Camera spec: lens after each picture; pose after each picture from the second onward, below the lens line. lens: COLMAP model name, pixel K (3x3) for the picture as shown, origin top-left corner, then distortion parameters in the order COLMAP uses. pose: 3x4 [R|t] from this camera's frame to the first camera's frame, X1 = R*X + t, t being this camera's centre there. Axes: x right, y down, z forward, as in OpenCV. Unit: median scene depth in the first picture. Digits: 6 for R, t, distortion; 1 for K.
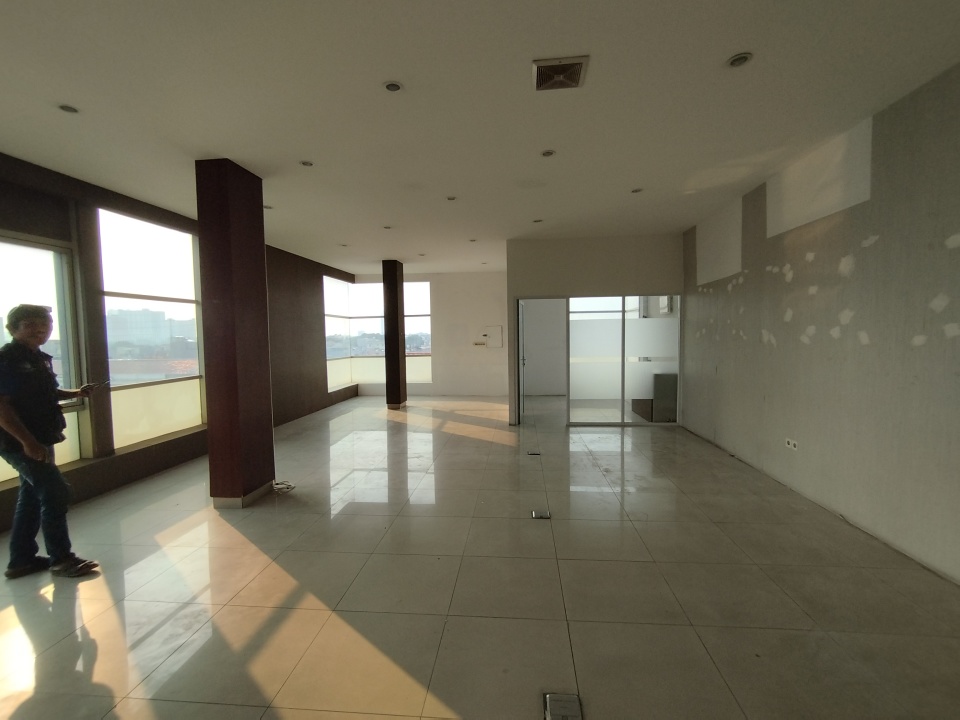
lens RADIAL K [[445.8, 0, 480.0], [0, 445.8, 360.0], [0, 0, 1]] dist [-0.001270, 0.000283]
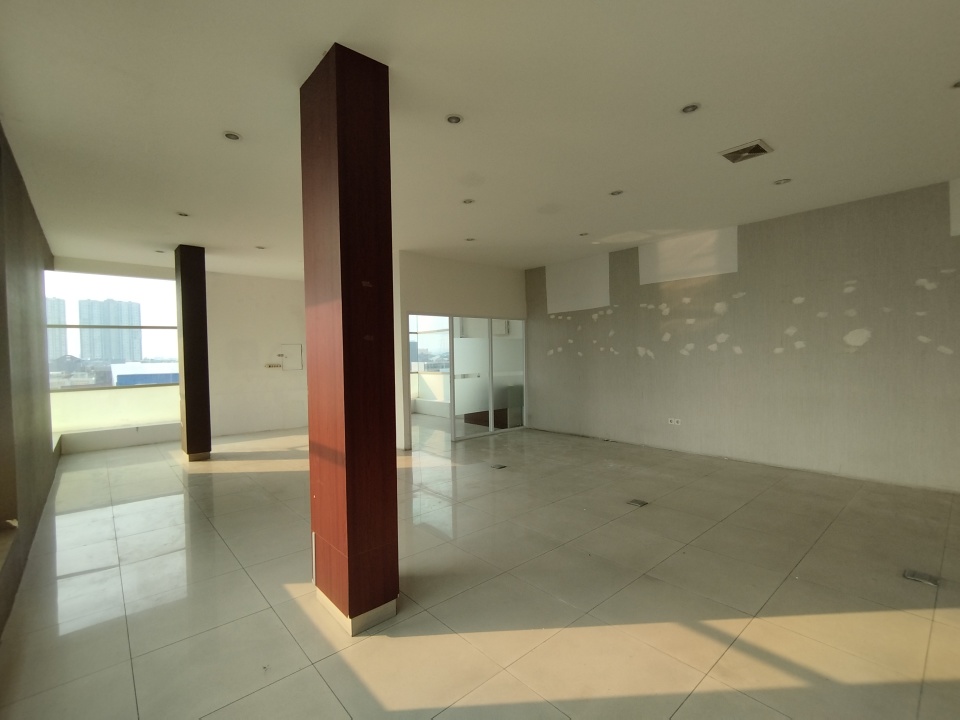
lens RADIAL K [[445.8, 0, 480.0], [0, 445.8, 360.0], [0, 0, 1]] dist [-0.001270, 0.000283]
pose [[0.696136, -0.005913, 0.717886, -0.774948], [0.046956, 0.998200, -0.037312, 0.004458], [-0.716373, 0.059683, 0.695160, 0.368470]]
